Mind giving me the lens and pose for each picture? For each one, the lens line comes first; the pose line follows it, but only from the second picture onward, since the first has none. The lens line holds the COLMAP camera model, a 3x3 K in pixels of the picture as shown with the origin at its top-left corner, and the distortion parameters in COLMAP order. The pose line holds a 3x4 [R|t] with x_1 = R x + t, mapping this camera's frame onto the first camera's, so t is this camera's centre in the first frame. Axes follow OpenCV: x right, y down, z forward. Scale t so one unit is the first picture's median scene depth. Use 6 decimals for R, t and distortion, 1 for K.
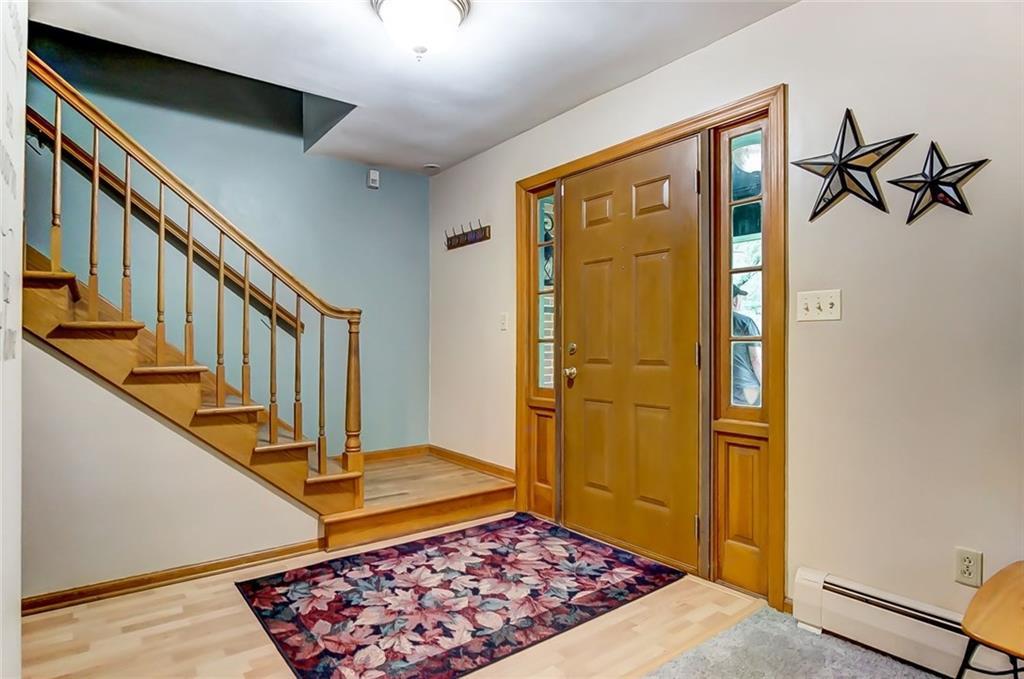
lens RADIAL K [[562.3, 0, 510.0], [0, 562.3, 348.2], [0, 0, 1]] dist [-0.033232, 0.001347]
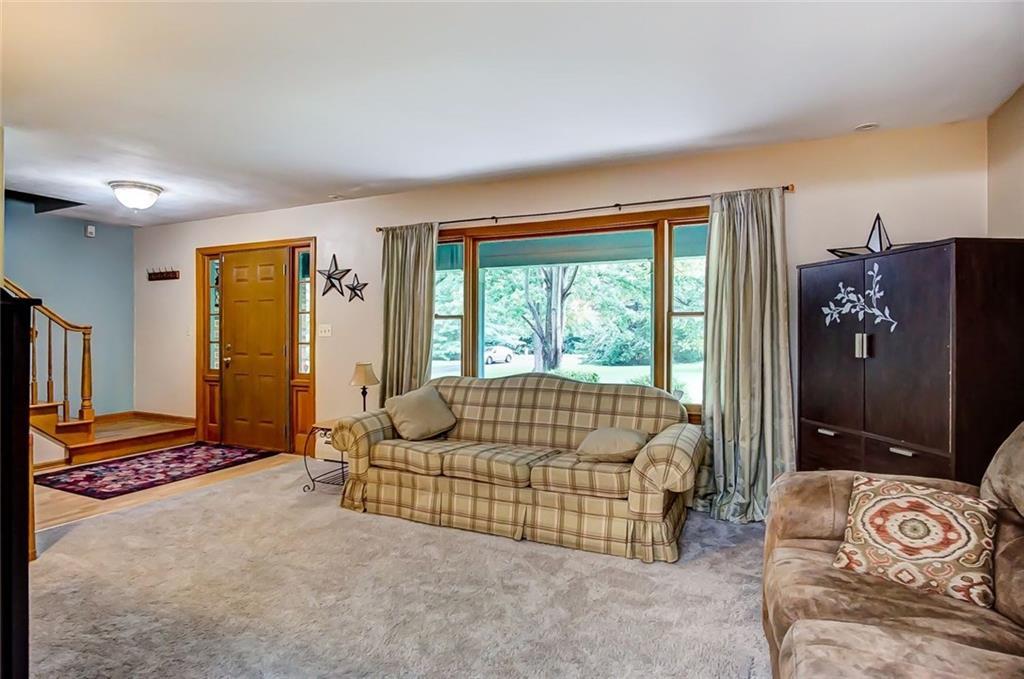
lens RADIAL K [[568.2, 0, 506.3], [0, 568.2, 338.5], [0, 0, 1]] dist [-0.036882, 0.014947]
pose [[0.893606, -0.003818, 0.448837, 0.101044], [0.000877, 0.999977, 0.006760, -0.040999], [-0.448852, -0.005648, 0.893588, -1.106829]]
